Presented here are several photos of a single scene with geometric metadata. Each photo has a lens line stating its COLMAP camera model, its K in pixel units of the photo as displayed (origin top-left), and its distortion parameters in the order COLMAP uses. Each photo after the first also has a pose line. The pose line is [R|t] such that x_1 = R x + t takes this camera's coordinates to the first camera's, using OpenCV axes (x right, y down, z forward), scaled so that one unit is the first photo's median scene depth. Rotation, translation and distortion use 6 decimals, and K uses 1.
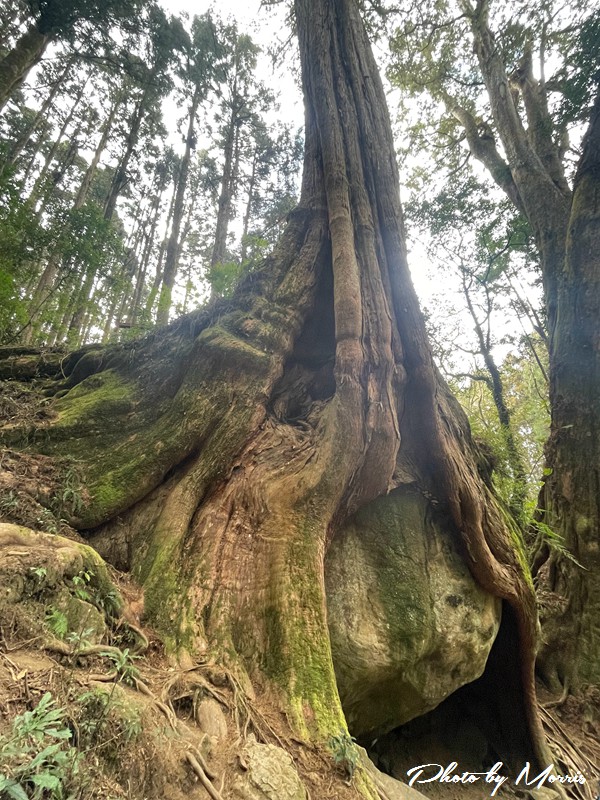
lens RADIAL K [[372.7, 0, 302.2], [0, 372.7, 401.1], [0, 0, 1]] dist [-0.005176, 0.000878]
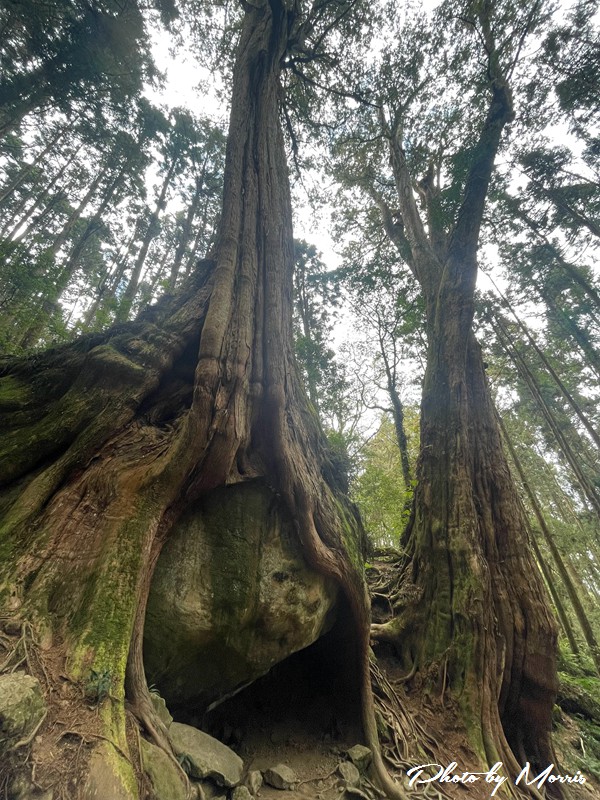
lens RADIAL K [[323.4, 0, 303.0], [0, 323.4, 400.2], [0, 0, 1]] dist [-0.002133, -0.000828]
pose [[0.994300, 0.045958, 0.096208, 0.315964], [-0.036864, 0.994866, -0.094252, 0.057041], [-0.100046, 0.090168, 0.990889, -0.088341]]
